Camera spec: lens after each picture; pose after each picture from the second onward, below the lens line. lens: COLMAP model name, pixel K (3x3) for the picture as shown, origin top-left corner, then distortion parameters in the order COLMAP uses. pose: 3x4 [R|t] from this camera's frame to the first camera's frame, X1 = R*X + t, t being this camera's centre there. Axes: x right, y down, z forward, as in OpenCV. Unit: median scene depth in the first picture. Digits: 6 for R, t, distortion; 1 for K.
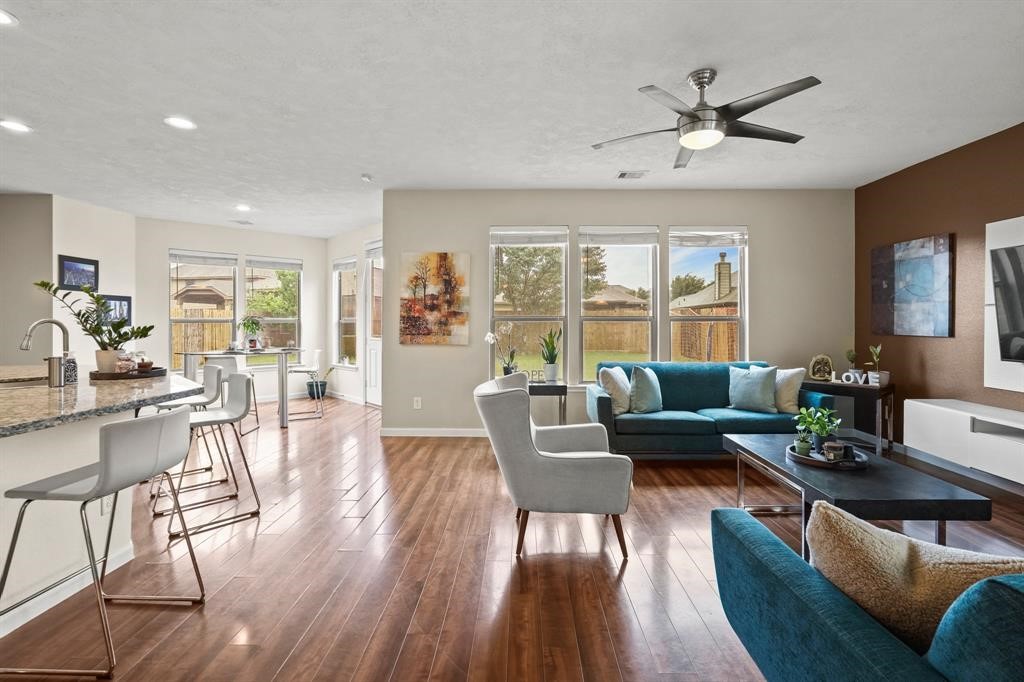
lens RADIAL K [[463.0, 0, 515.9], [0, 463.0, 322.3], [0, 0, 1]] dist [-0.002228, -0.000024]
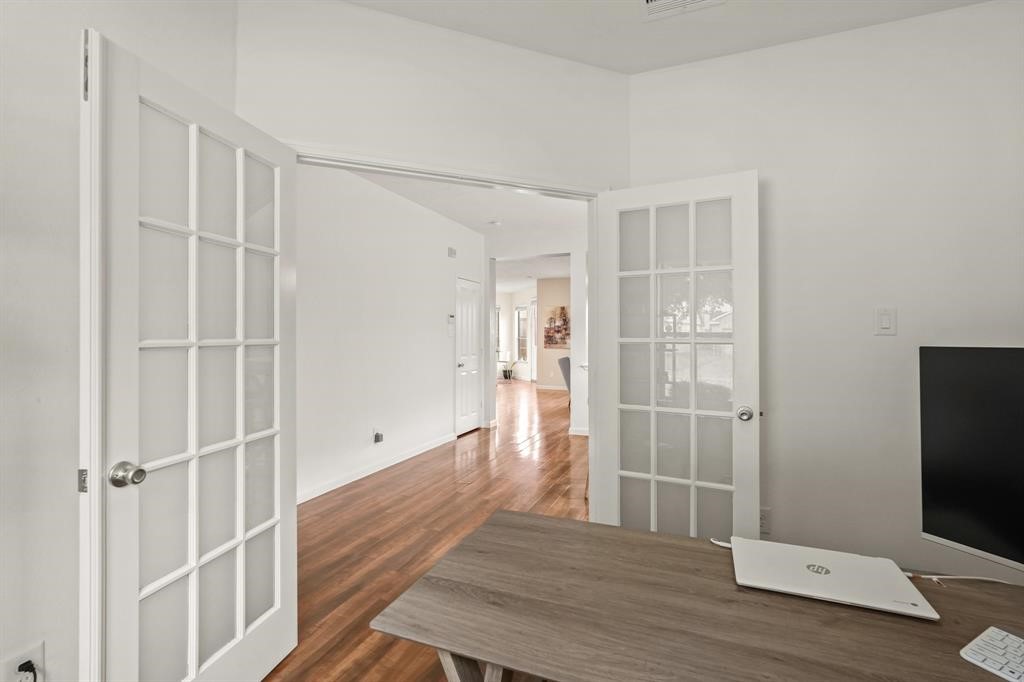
lens RADIAL K [[463.6, 0, 512.0], [0, 463.6, 338.3], [0, 0, 1]] dist [0.001485, 0.001315]
pose [[0.930534, -0.002523, -0.366198, 0.431823], [0.001571, 0.999995, -0.002899, 0.006661], [0.366203, 0.002122, 0.930533, -1.158534]]
